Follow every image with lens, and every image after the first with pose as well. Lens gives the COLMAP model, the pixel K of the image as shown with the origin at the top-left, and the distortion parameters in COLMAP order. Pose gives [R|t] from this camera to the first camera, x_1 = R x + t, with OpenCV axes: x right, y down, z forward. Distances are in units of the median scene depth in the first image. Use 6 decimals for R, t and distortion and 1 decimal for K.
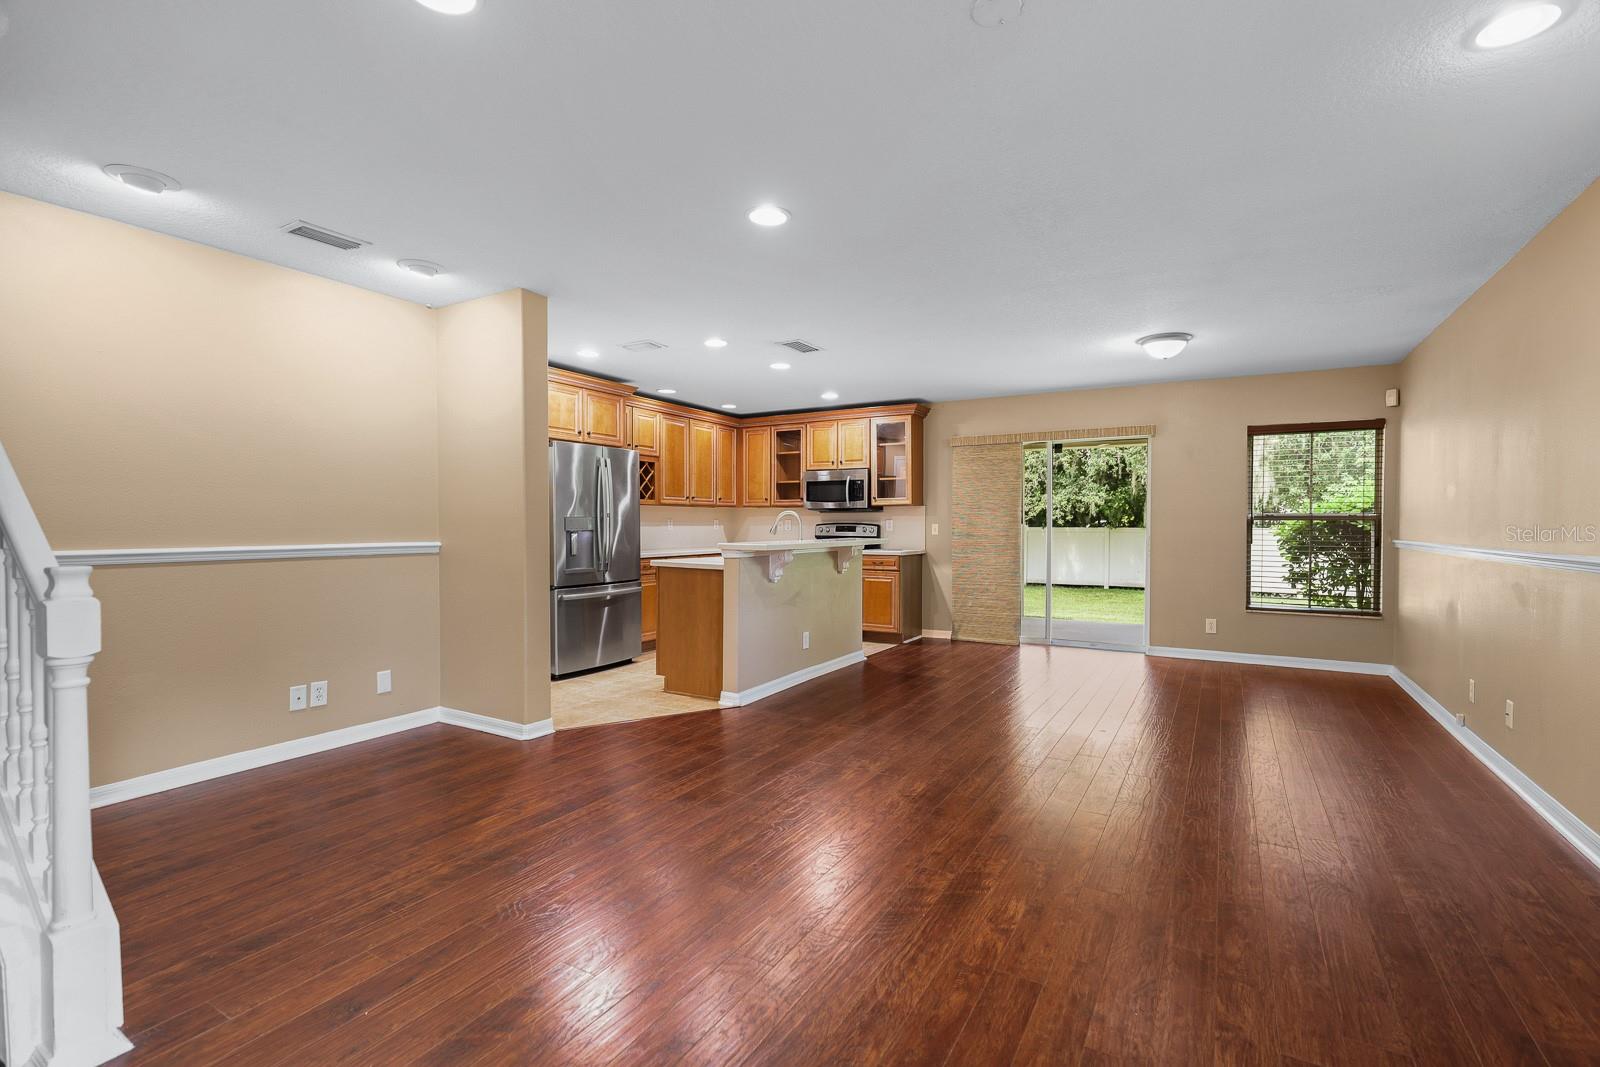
lens RADIAL K [[730.4, 0, 803.6], [0, 730.4, 531.7], [0, 0, 1]] dist [0.003321, -0.001281]
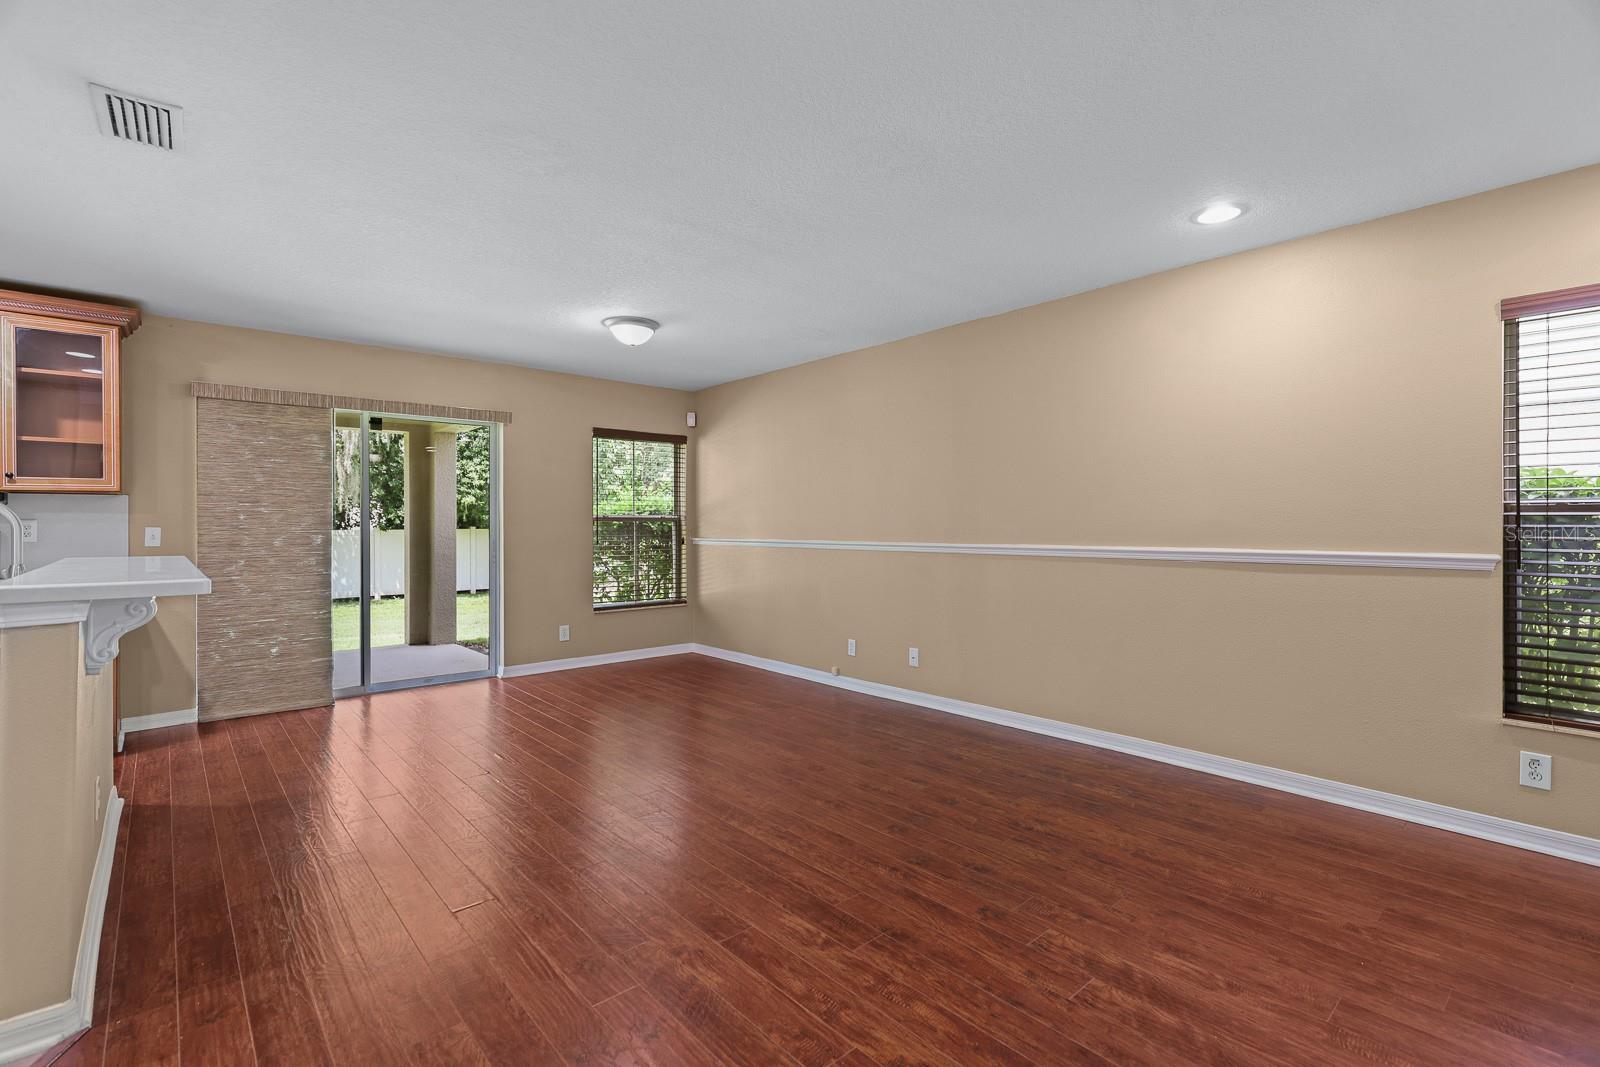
lens RADIAL K [[730.4, 0, 808.1], [0, 730.4, 514.9], [0, 0, 1]] dist [0.003321, -0.001281]
pose [[0.311456, 0.008968, 0.950218, -0.243935], [0.015619, 0.999772, -0.014555, -0.004928], [-0.950132, 0.019375, 0.311245, 0.405170]]
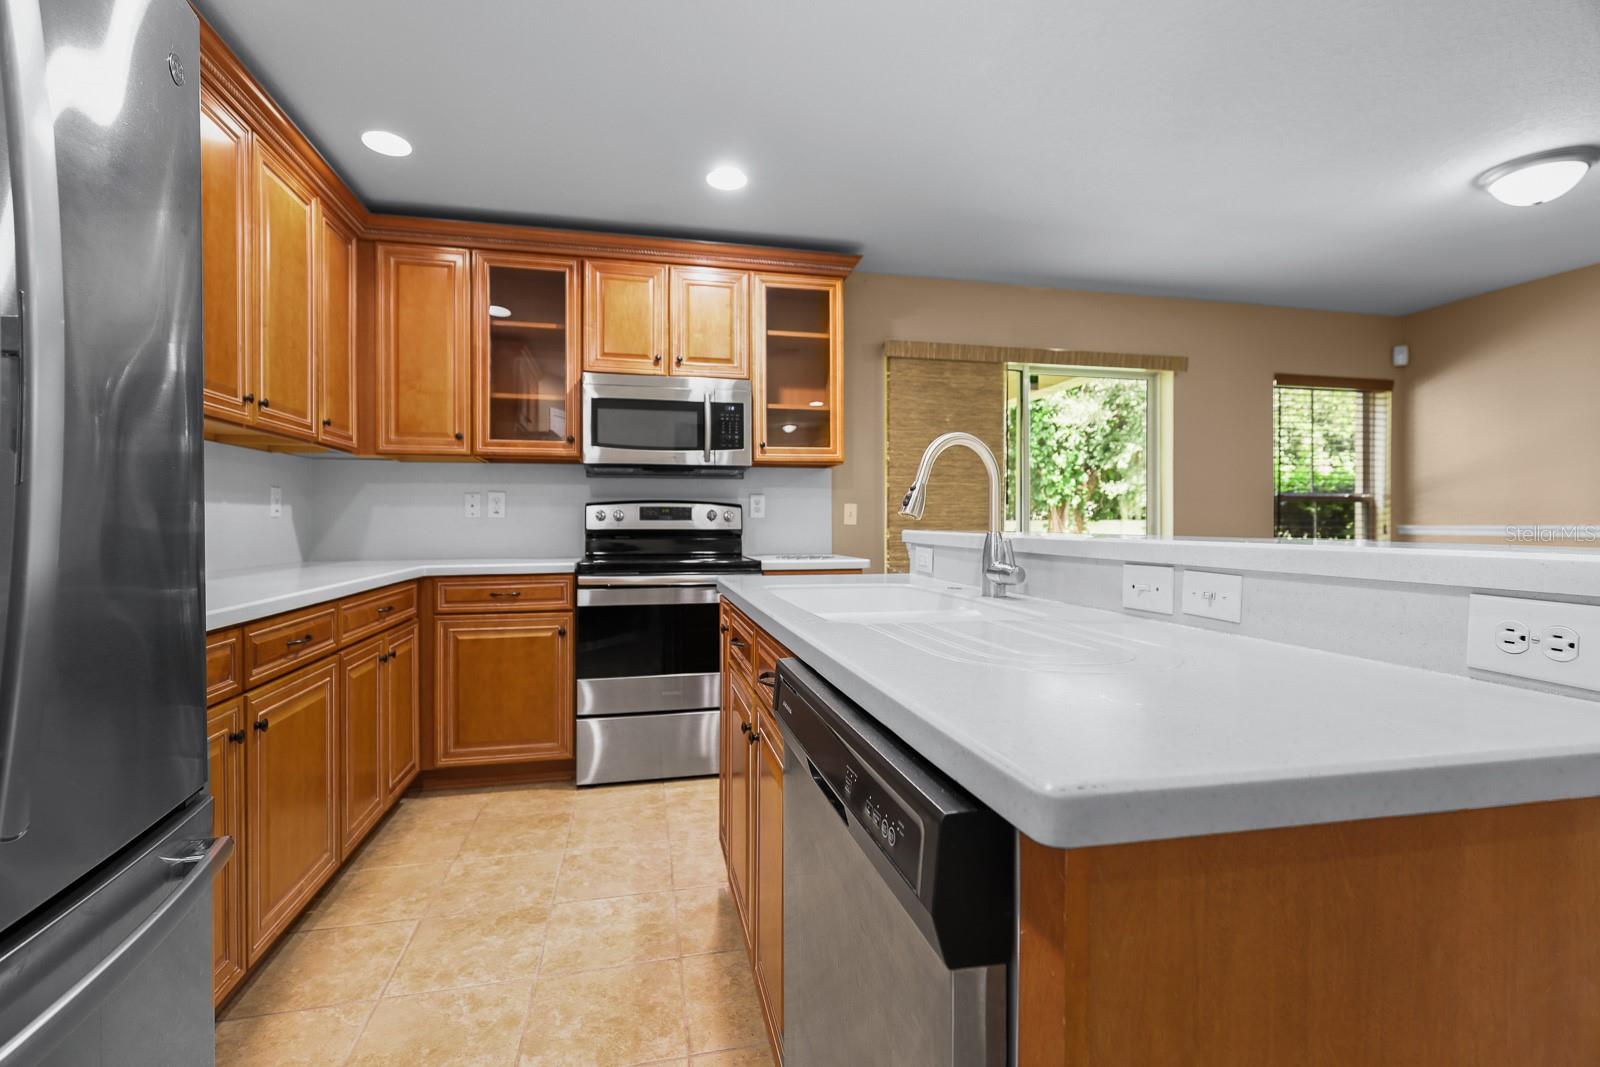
lens RADIAL K [[730.4, 0, 799.5], [0, 730.4, 514.9], [0, 0, 1]] dist [0.003321, -0.001281]
pose [[0.727425, 0.004526, 0.686172, -0.241559], [0.009108, 0.999826, -0.016251, 0.006229], [-0.686126, 0.018071, 0.727258, 0.781318]]
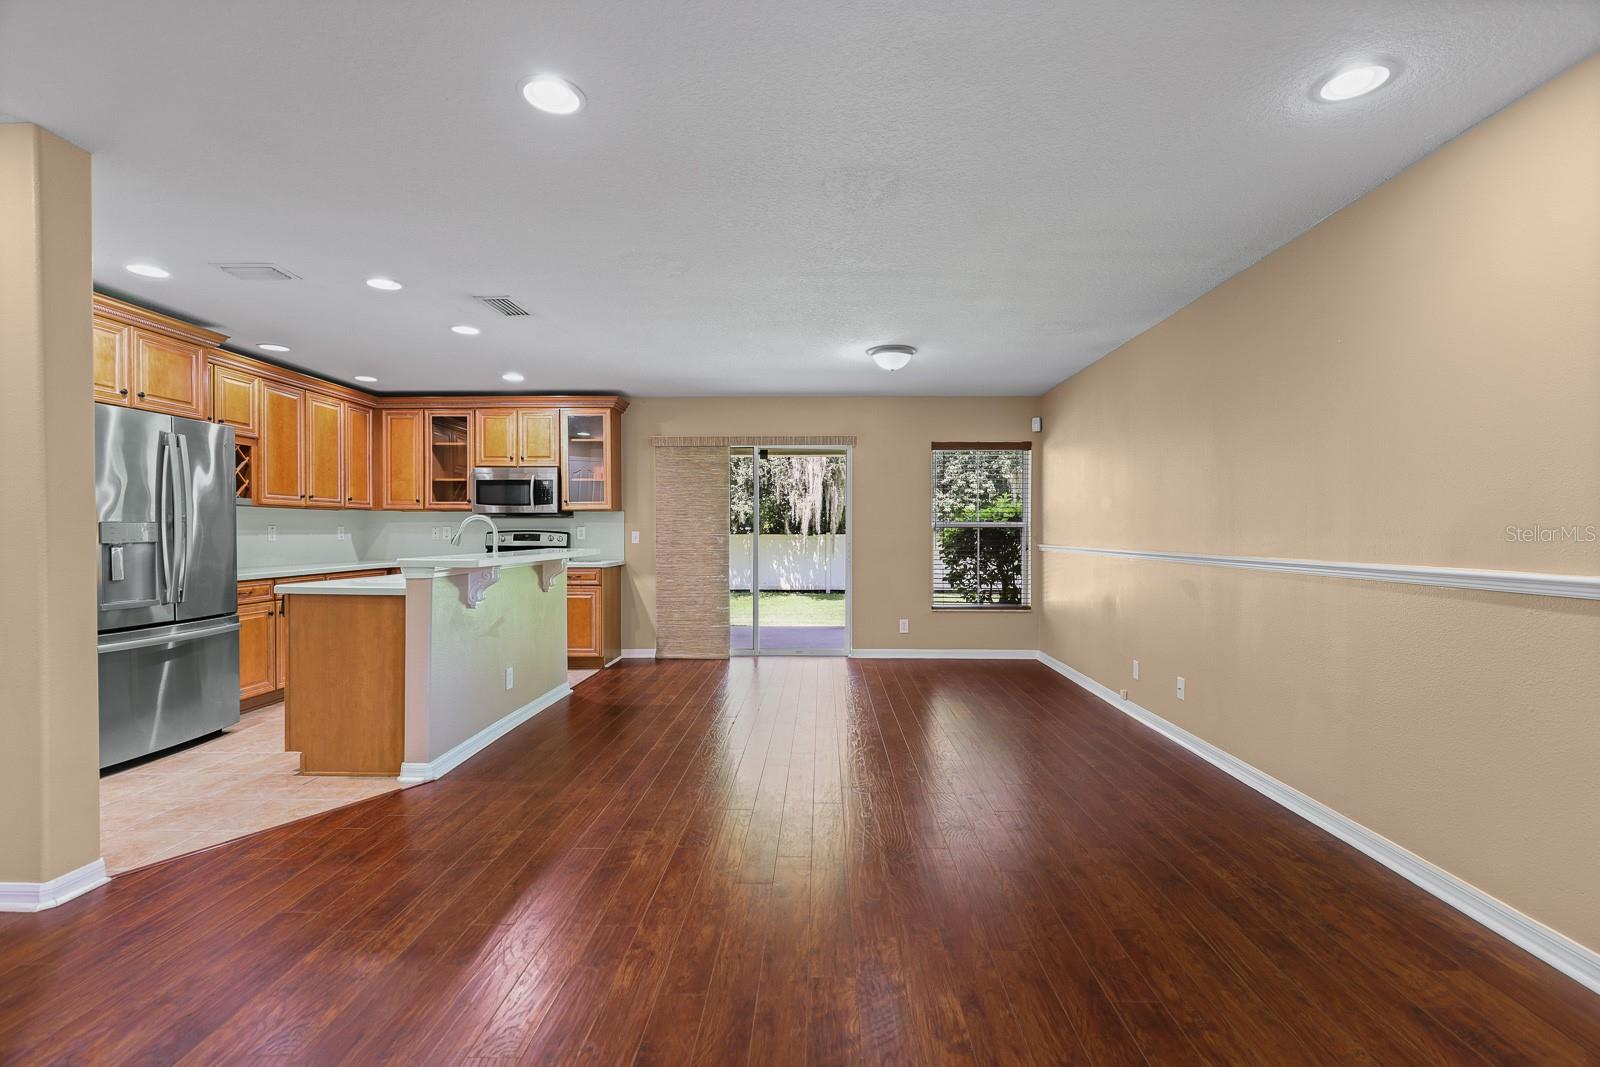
lens RADIAL K [[730.4, 0, 805.9], [0, 730.4, 533.0], [0, 0, 1]] dist [0.003321, -0.001281]
pose [[0.875982, -0.003109, 0.482333, -0.085039], [0.007074, 0.999954, -0.006402, -0.001680], [-0.482291, 0.009020, 0.875964, 0.129971]]
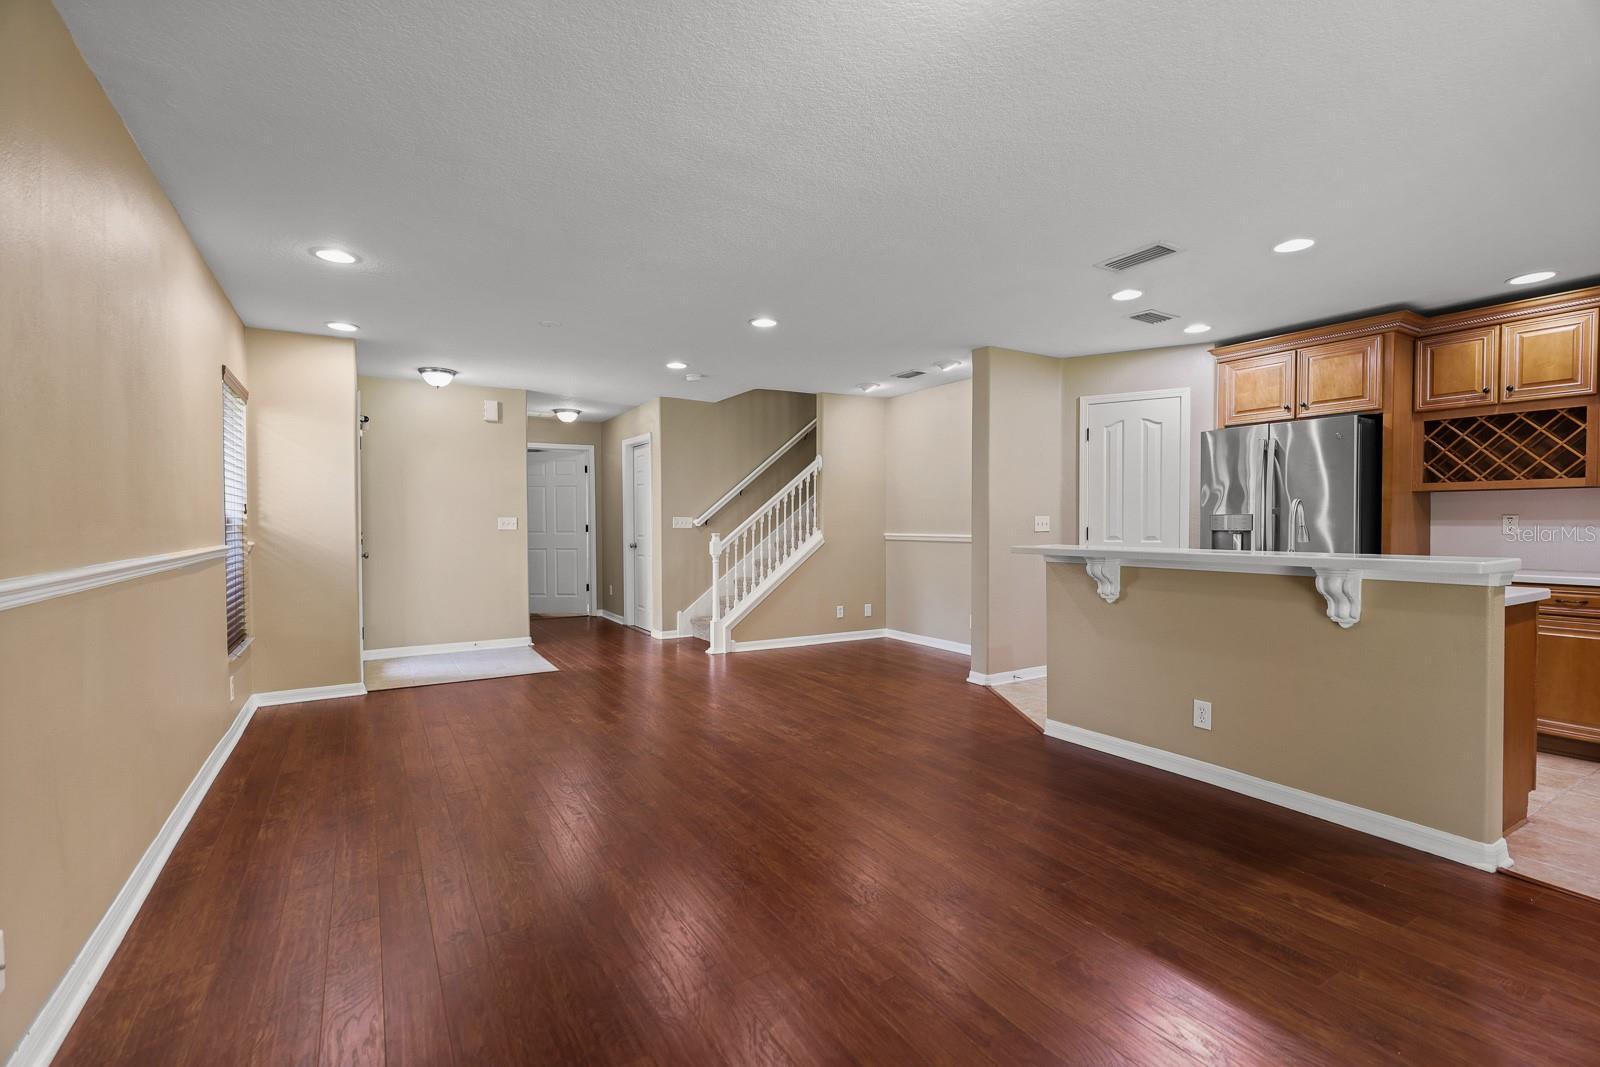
lens RADIAL K [[730.4, 0, 807.6], [0, 730.4, 519.7], [0, 0, 1]] dist [0.003321, -0.001281]
pose [[-0.477773, -0.003458, -0.878477, 0.607629], [-0.010775, 0.999940, 0.001924, -0.009564], [0.878417, 0.010385, -0.477781, 0.877444]]
